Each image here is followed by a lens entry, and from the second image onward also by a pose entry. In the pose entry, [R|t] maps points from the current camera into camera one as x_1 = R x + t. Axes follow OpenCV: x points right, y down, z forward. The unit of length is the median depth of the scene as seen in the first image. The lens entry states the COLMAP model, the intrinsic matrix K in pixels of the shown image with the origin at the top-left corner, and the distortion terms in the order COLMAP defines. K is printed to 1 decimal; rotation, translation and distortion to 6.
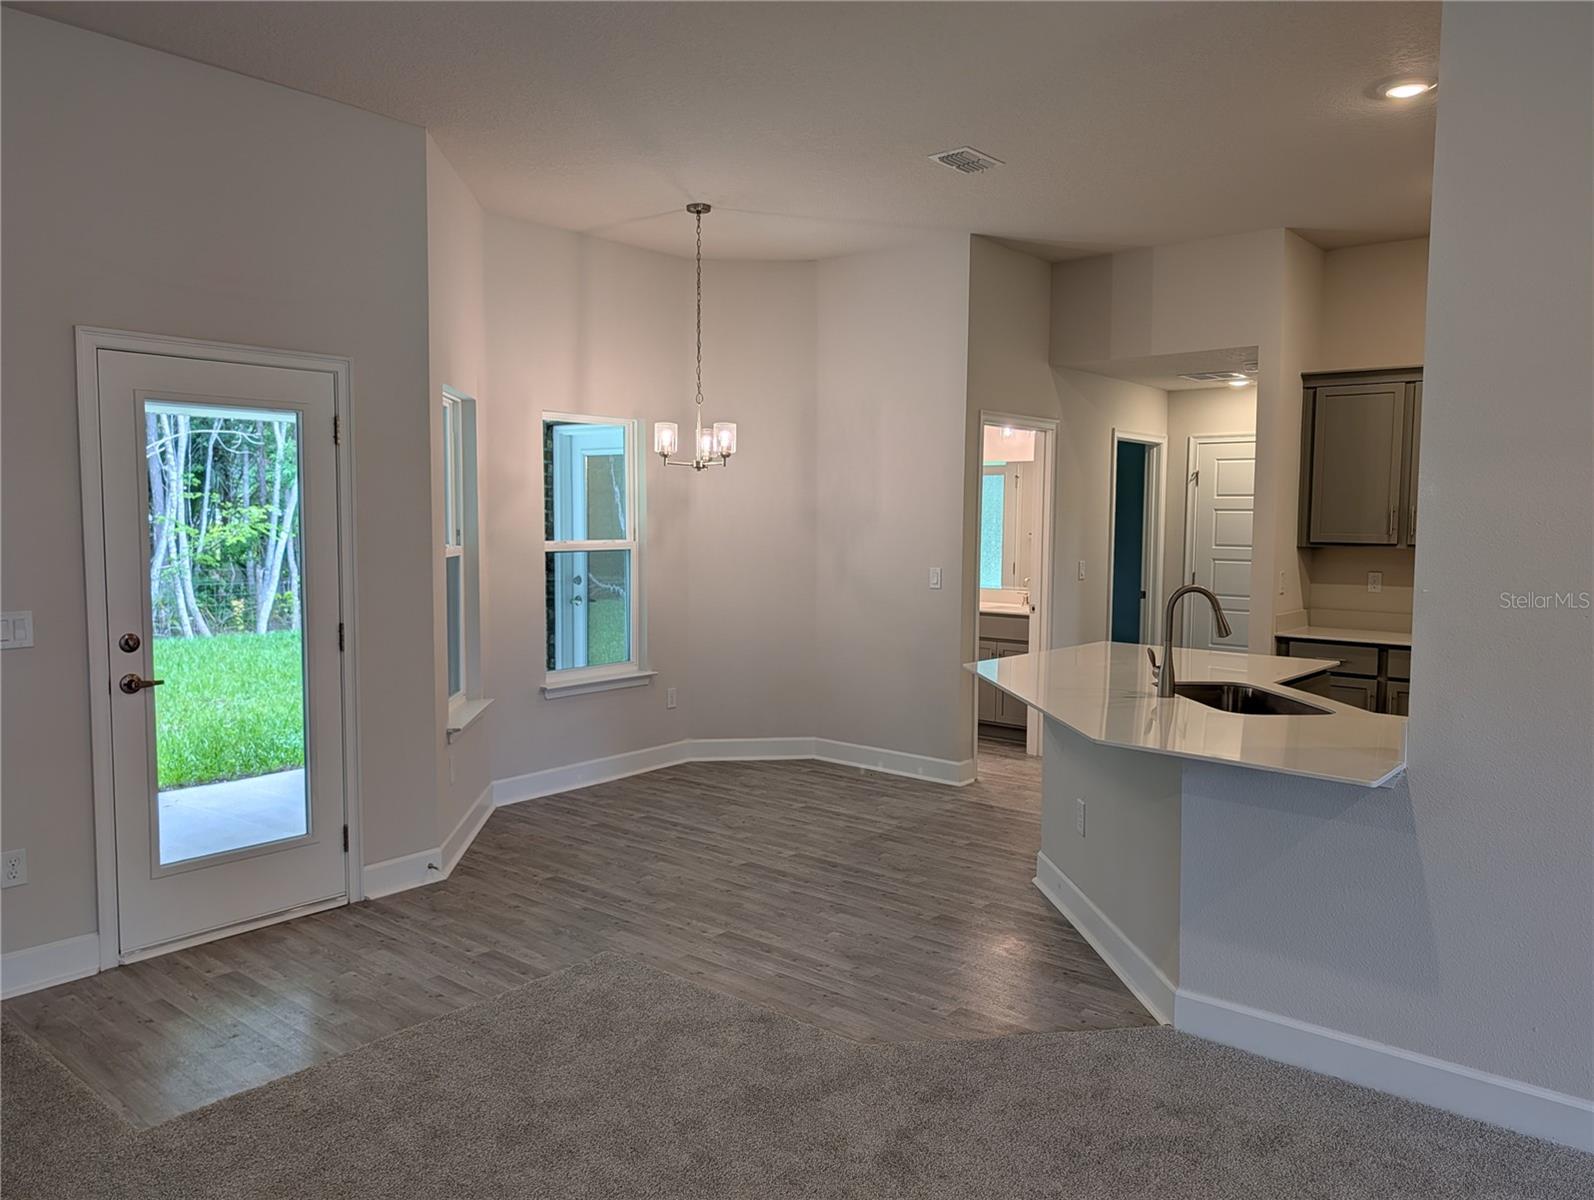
lens RADIAL K [[1131.2, 0, 786.2], [0, 1131.2, 596.7], [0, 0, 1]] dist [0.022418, -0.018445]
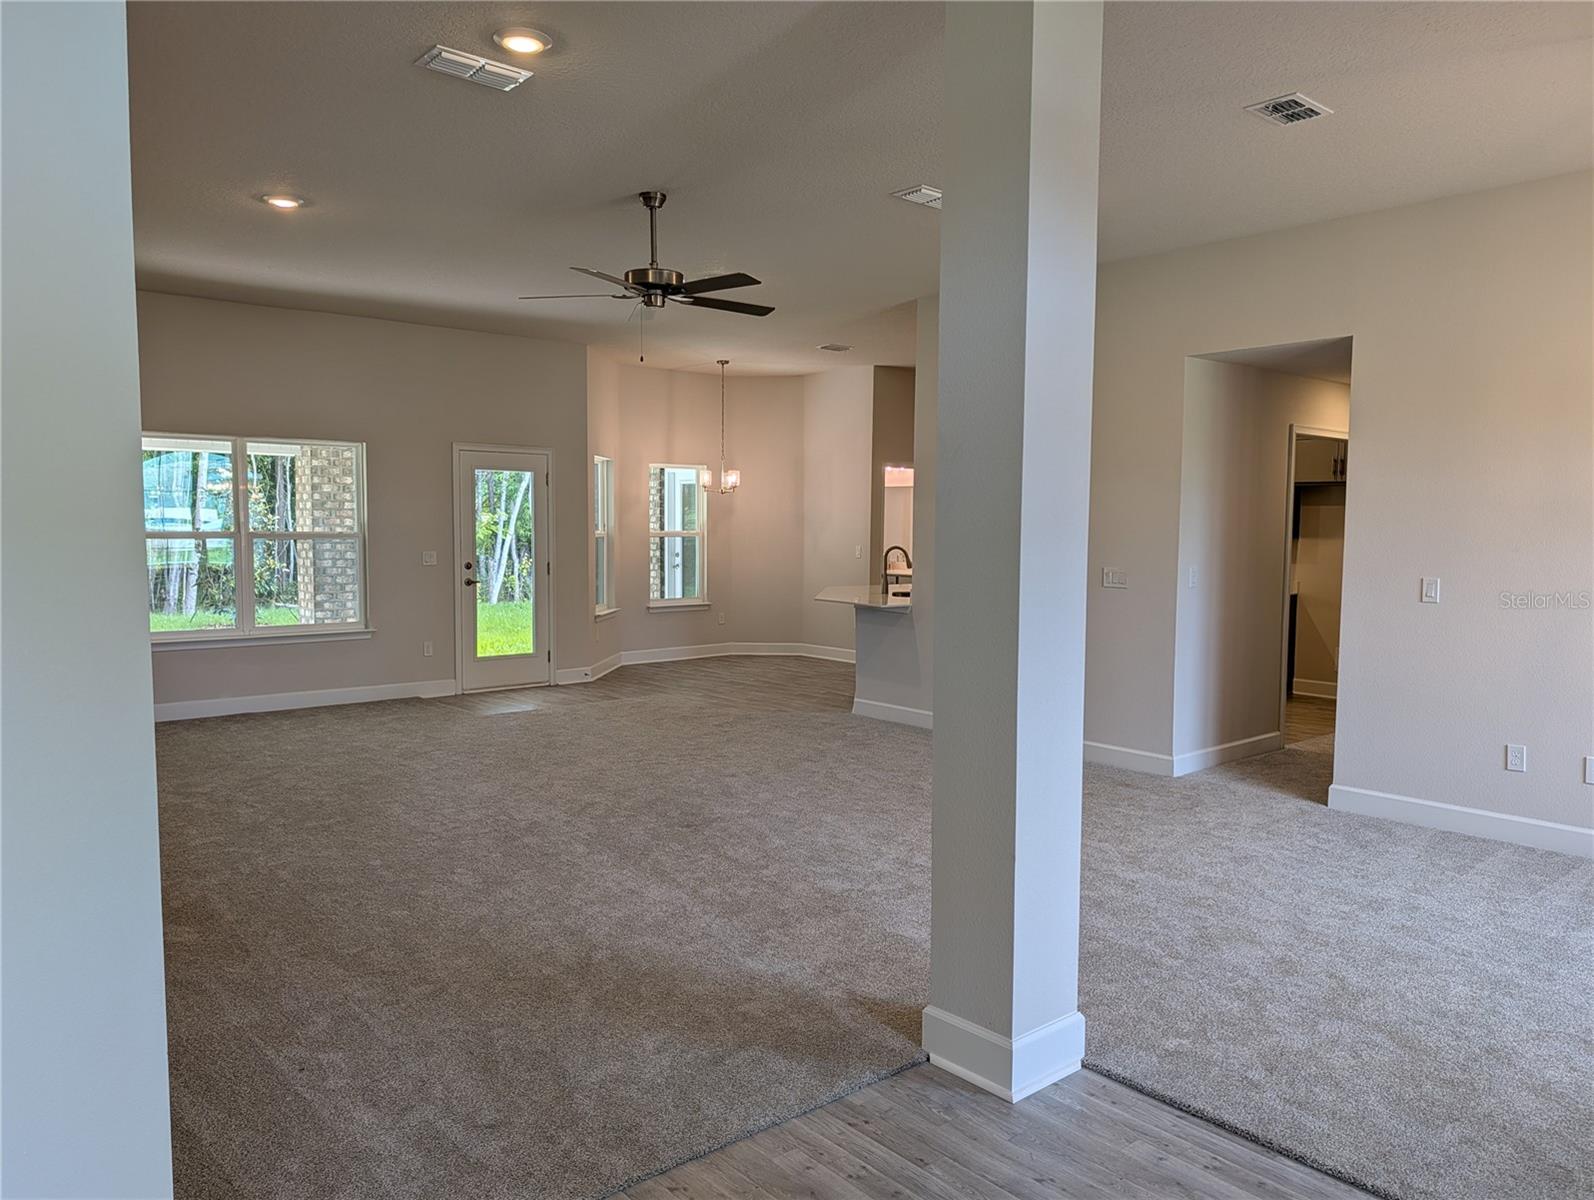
lens RADIAL K [[1131.2, 0, 807.5], [0, 1131.2, 602.2], [0, 0, 1]] dist [0.022418, -0.018445]
pose [[0.988790, 0.012442, -0.148790, 0.328570], [-0.012774, 0.999918, -0.001272, 0.069852], [0.148762, 0.003159, 0.988868, -0.833894]]
